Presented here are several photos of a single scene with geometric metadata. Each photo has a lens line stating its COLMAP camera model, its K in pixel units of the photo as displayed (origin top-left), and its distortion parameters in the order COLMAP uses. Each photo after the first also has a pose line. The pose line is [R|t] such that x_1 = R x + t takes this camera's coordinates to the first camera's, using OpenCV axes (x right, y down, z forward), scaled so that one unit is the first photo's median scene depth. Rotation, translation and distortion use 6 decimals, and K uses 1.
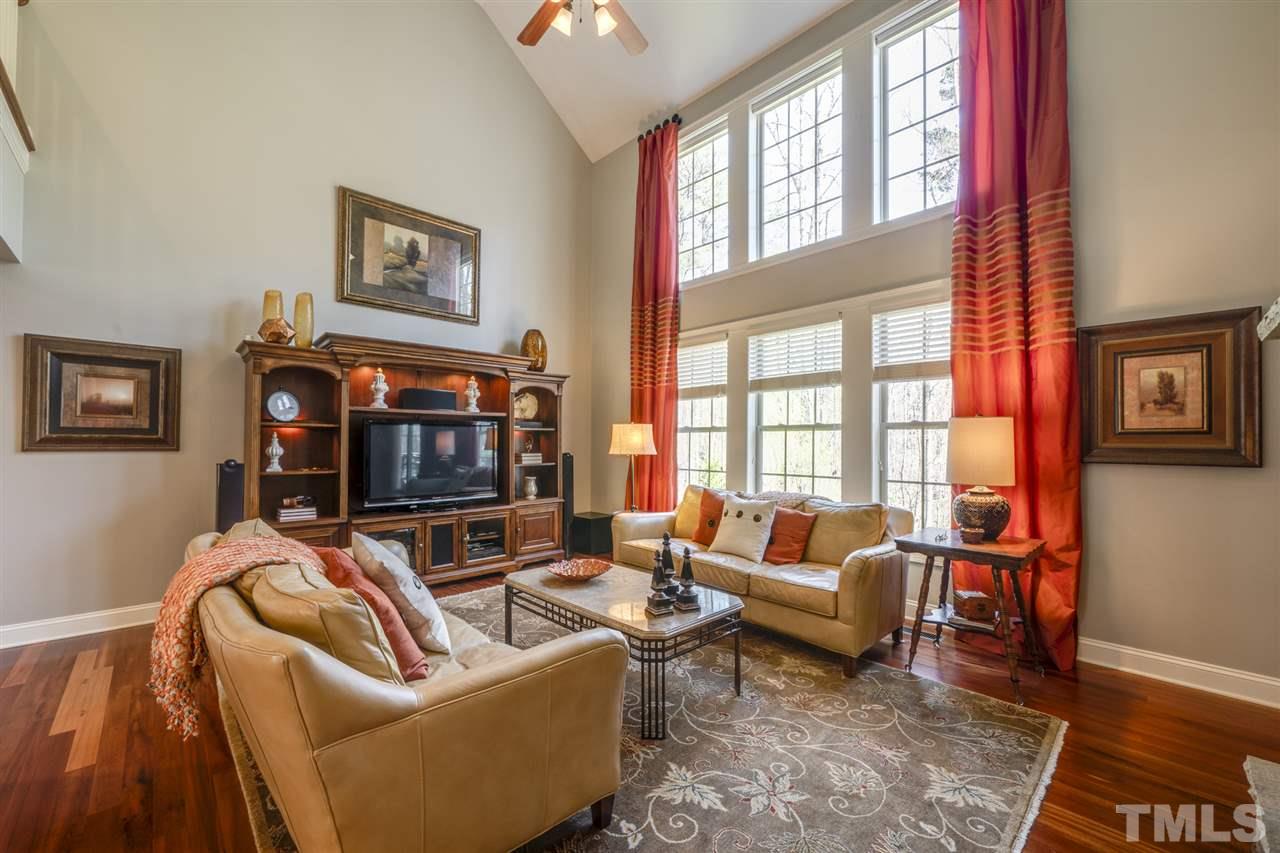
lens RADIAL K [[507.3, 0, 636.4], [0, 507.3, 437.4], [0, 0, 1]] dist [-0.002610, 0.000015]
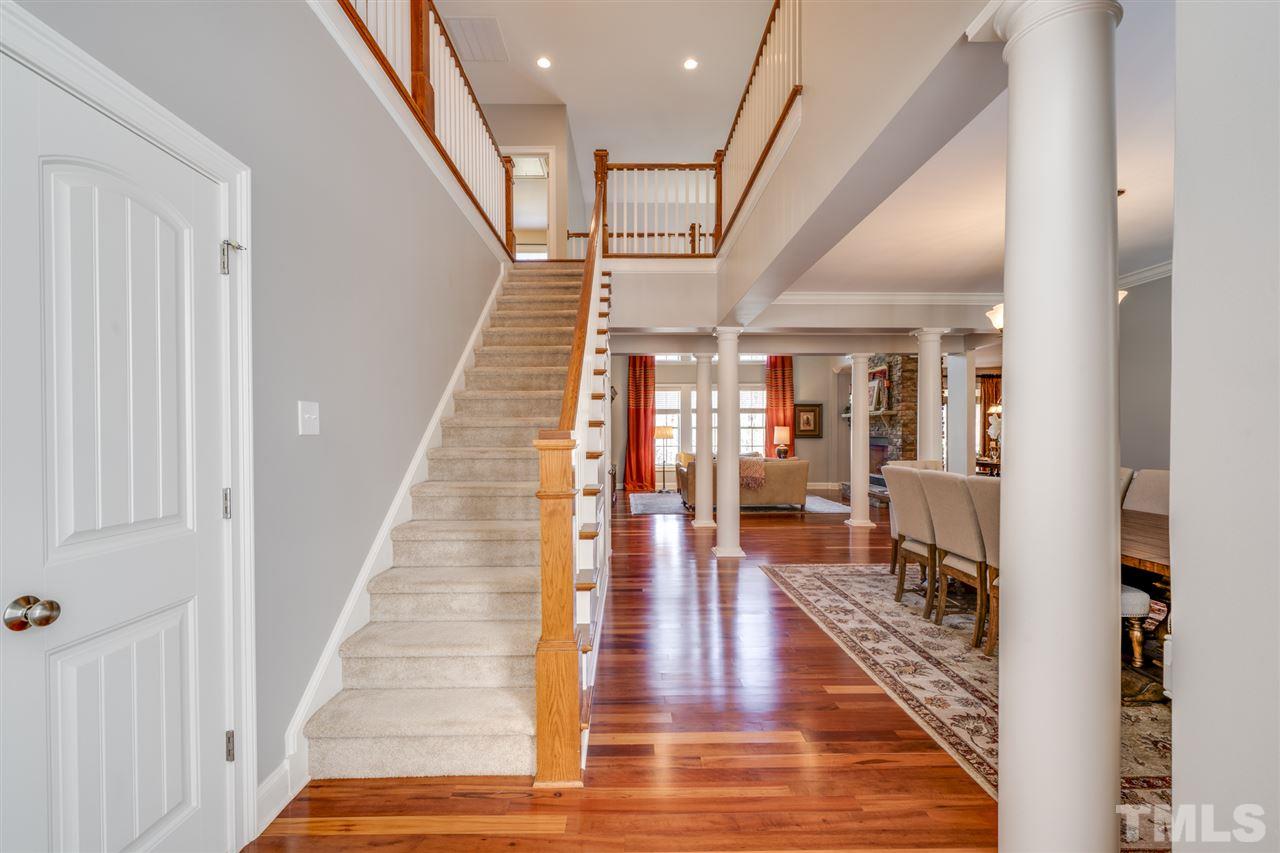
lens RADIAL K [[507.3, 0, 640.1], [0, 507.3, 435.1], [0, 0, 1]] dist [-0.002610, 0.000015]
pose [[0.681697, -0.007683, 0.731594, -1.869377], [-0.001423, 0.999929, 0.011827, -0.012167], [-0.731633, -0.009104, 0.681638, -0.538378]]
